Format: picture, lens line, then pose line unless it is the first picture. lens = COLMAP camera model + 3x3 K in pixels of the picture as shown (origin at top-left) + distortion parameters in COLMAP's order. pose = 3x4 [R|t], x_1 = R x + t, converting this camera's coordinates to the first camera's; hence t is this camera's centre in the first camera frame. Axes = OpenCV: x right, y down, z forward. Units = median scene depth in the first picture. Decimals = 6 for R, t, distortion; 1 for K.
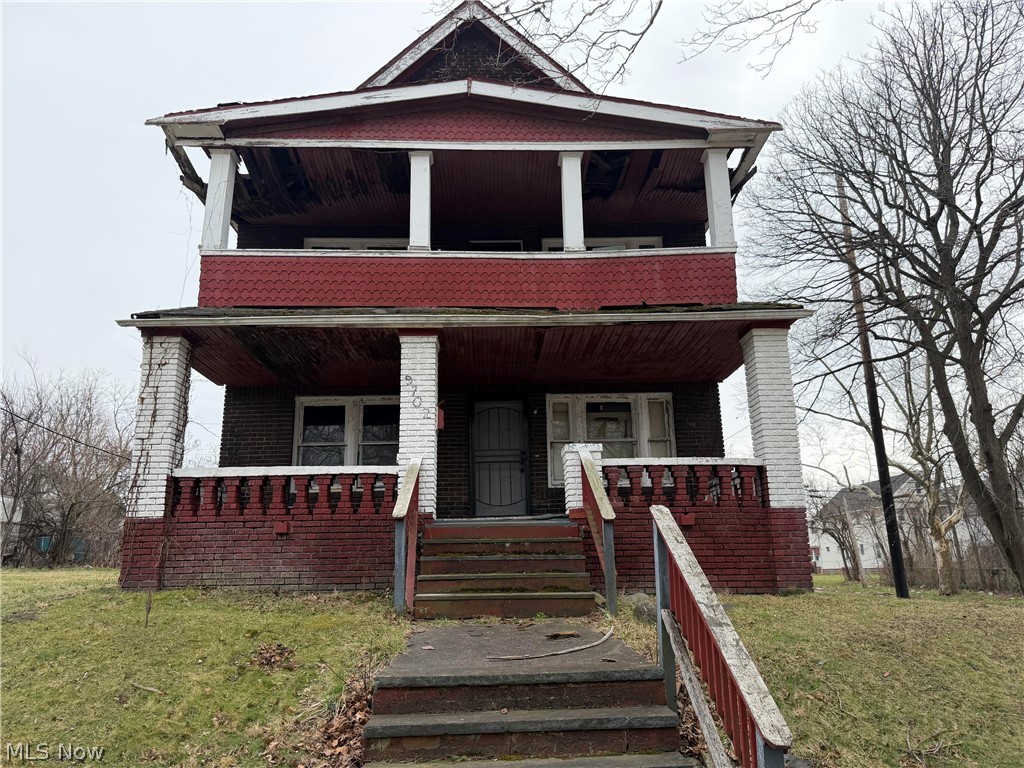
lens RADIAL K [[667.3, 0, 511.5], [0, 667.3, 412.2], [0, 0, 1]] dist [-0.005843, -0.003398]
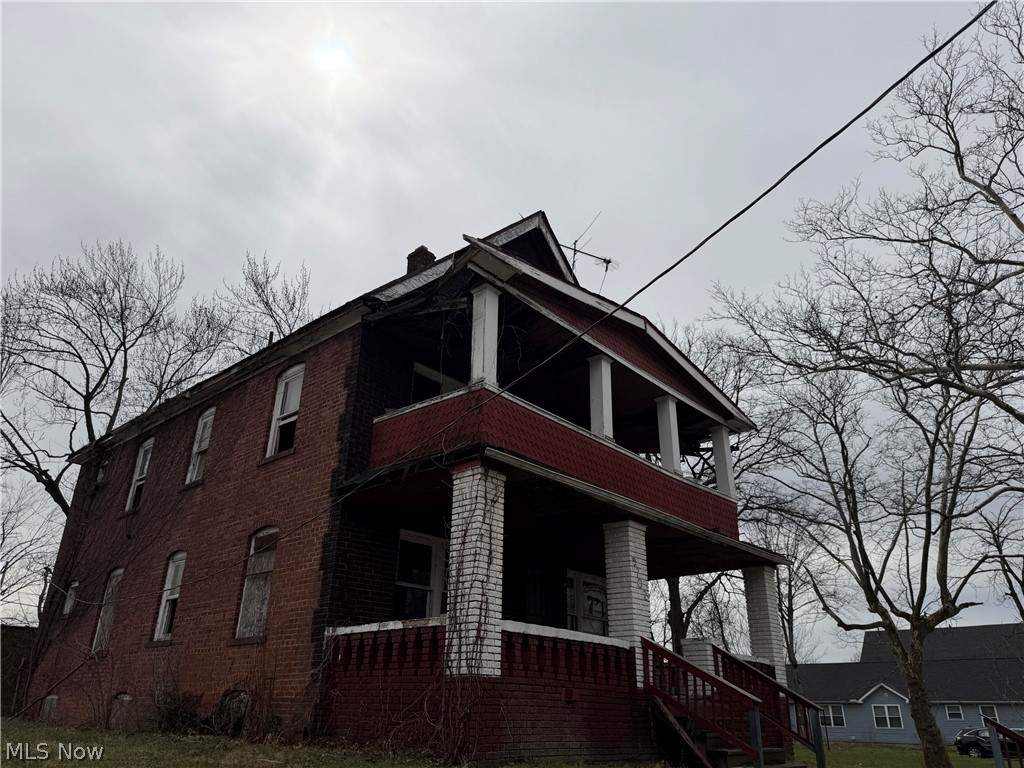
lens RADIAL K [[724.5, 0, 512.0], [0, 724.5, 384.0], [0, 0, 1]] dist [-0.003630, -0.003921]
pose [[0.689583, 0.330559, 0.644365, -1.237400], [-0.187827, 0.940941, -0.281694, 0.056142], [-0.699425, 0.073223, 0.710945, 0.249801]]
